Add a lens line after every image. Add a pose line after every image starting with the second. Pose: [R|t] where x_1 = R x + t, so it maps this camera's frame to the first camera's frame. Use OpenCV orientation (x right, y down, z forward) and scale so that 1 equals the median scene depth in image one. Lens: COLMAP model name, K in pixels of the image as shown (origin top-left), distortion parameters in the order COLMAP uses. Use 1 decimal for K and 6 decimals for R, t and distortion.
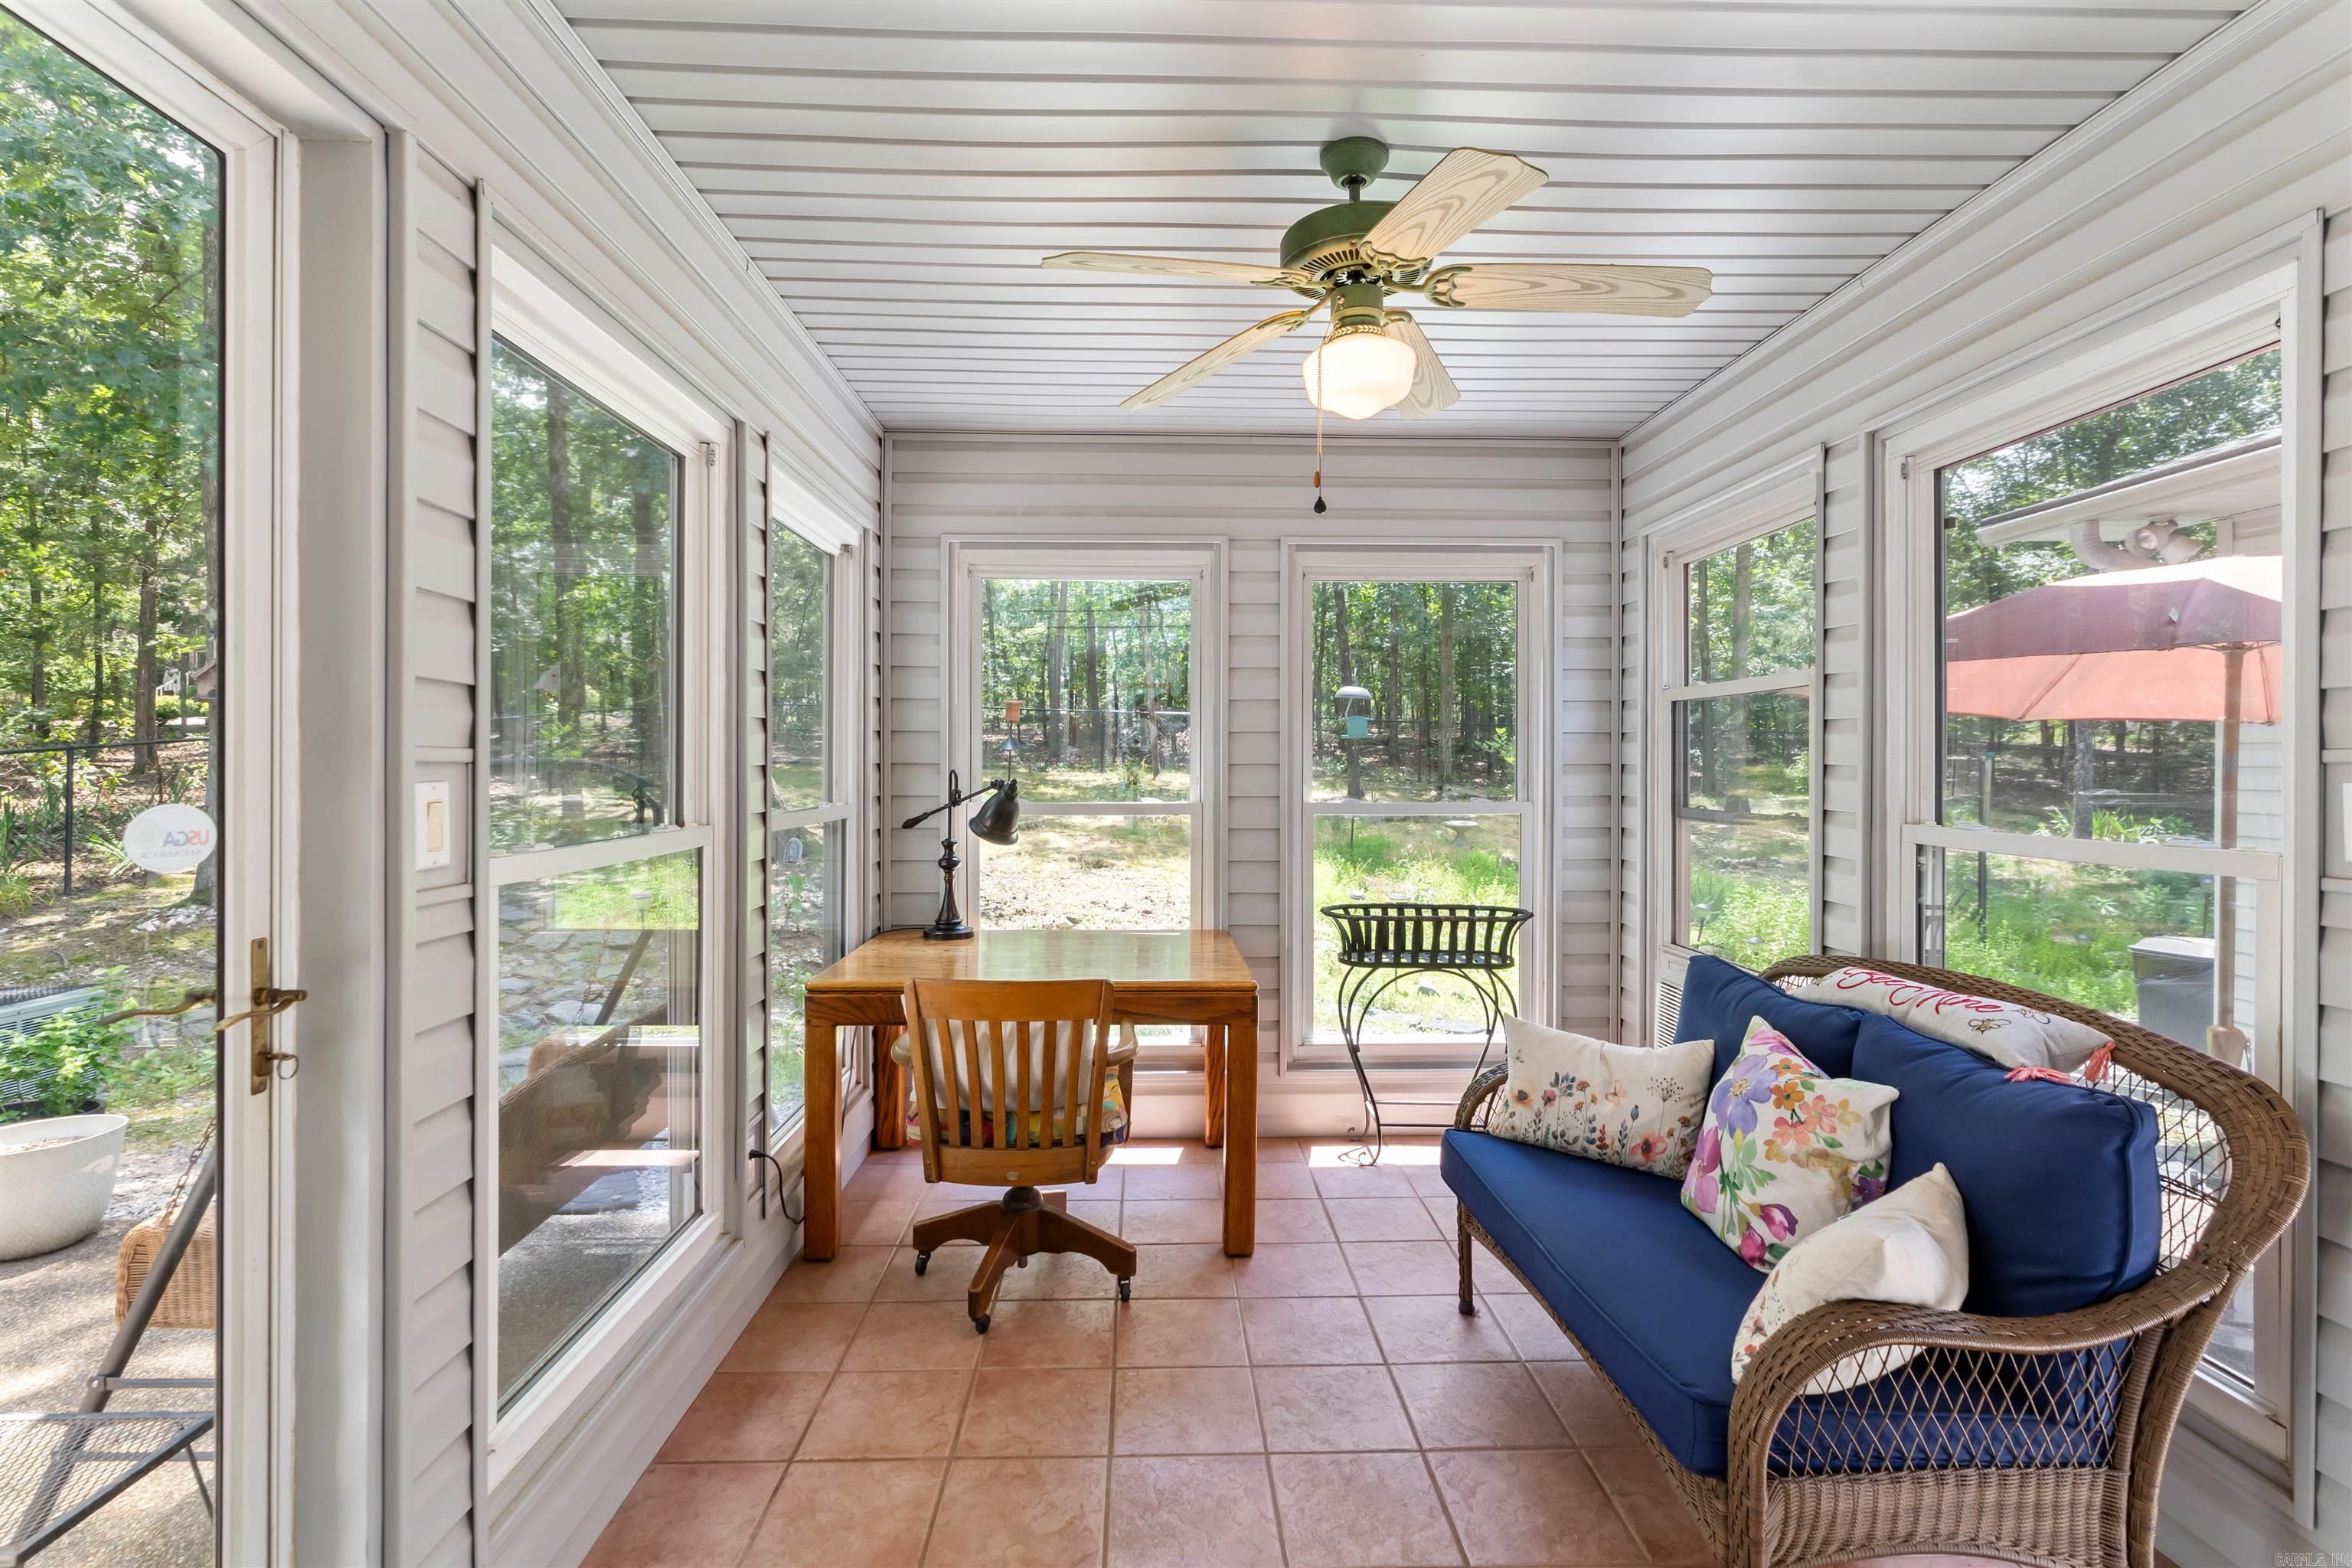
lens RADIAL K [[1091.7, 0, 1178.3], [0, 1091.7, 767.7], [0, 0, 1]] dist [0.012718, 0.001065]
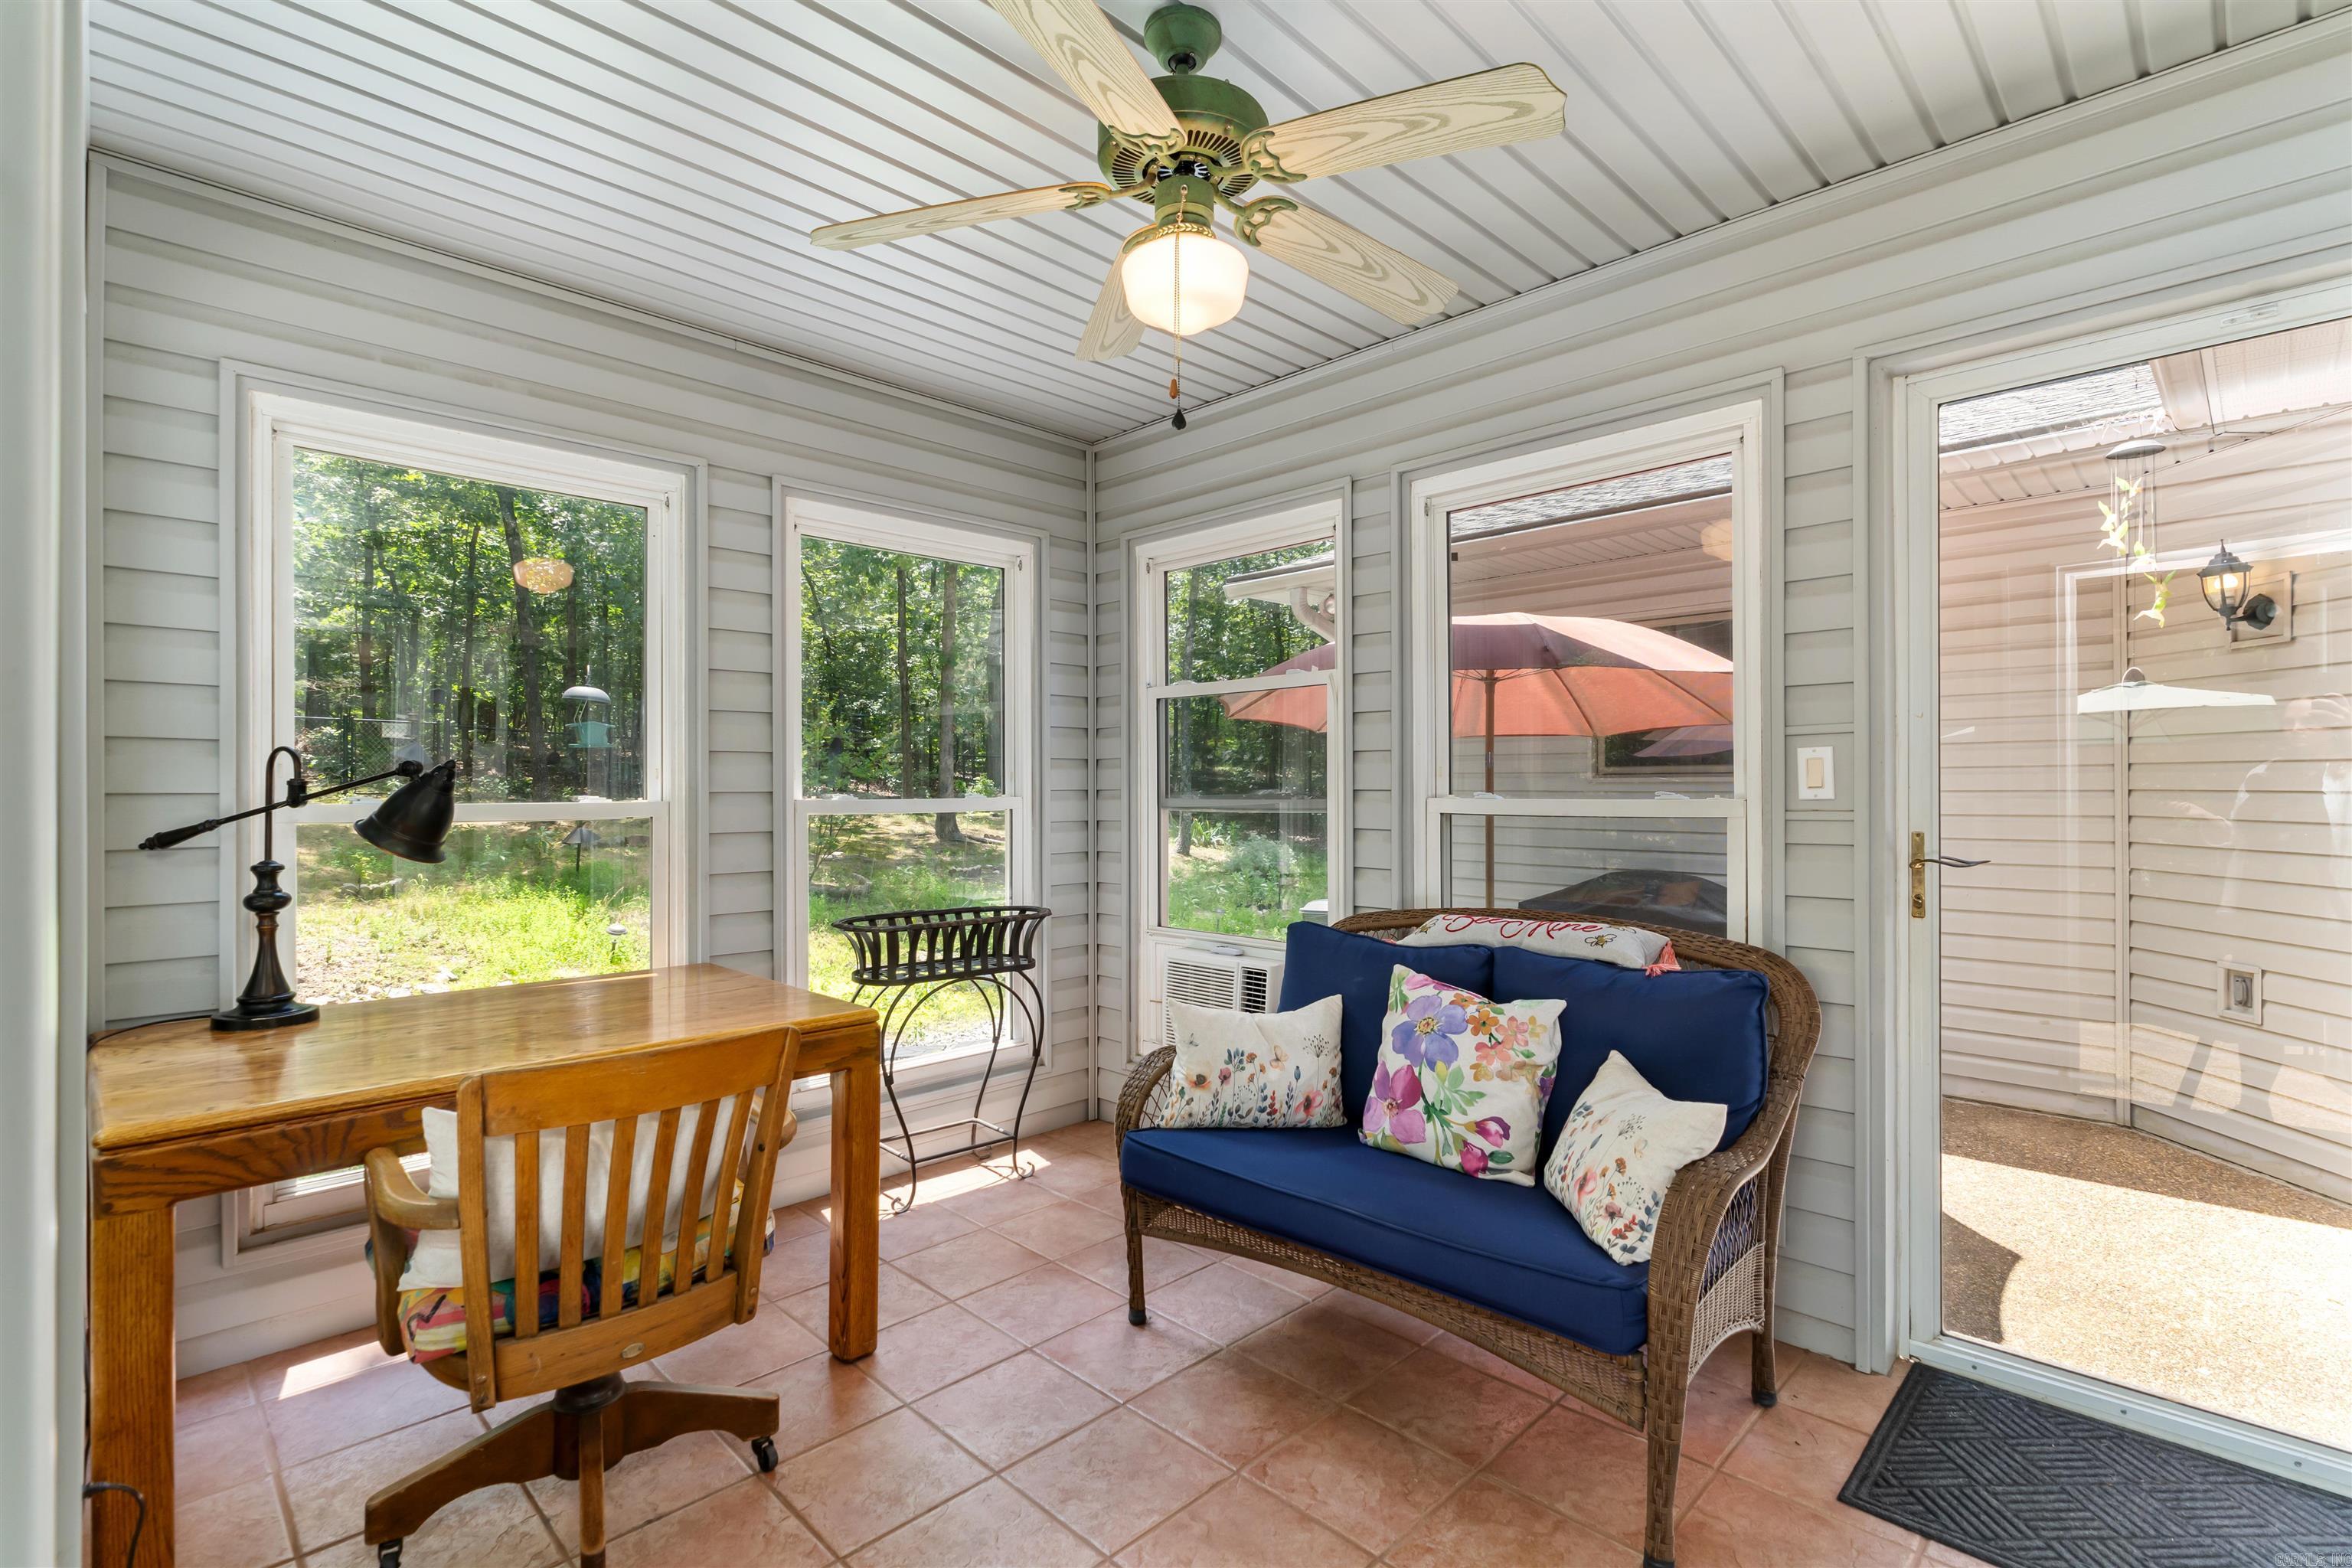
lens RADIAL K [[1091.7, 0, 1176.8], [0, 1091.7, 791.5], [0, 0, 1]] dist [0.012718, 0.001065]
pose [[0.729301, -0.003937, 0.684182, -0.375526], [0.005926, 0.999982, -0.000563, 0.043146], [-0.684168, 0.004465, 0.729311, 0.304824]]
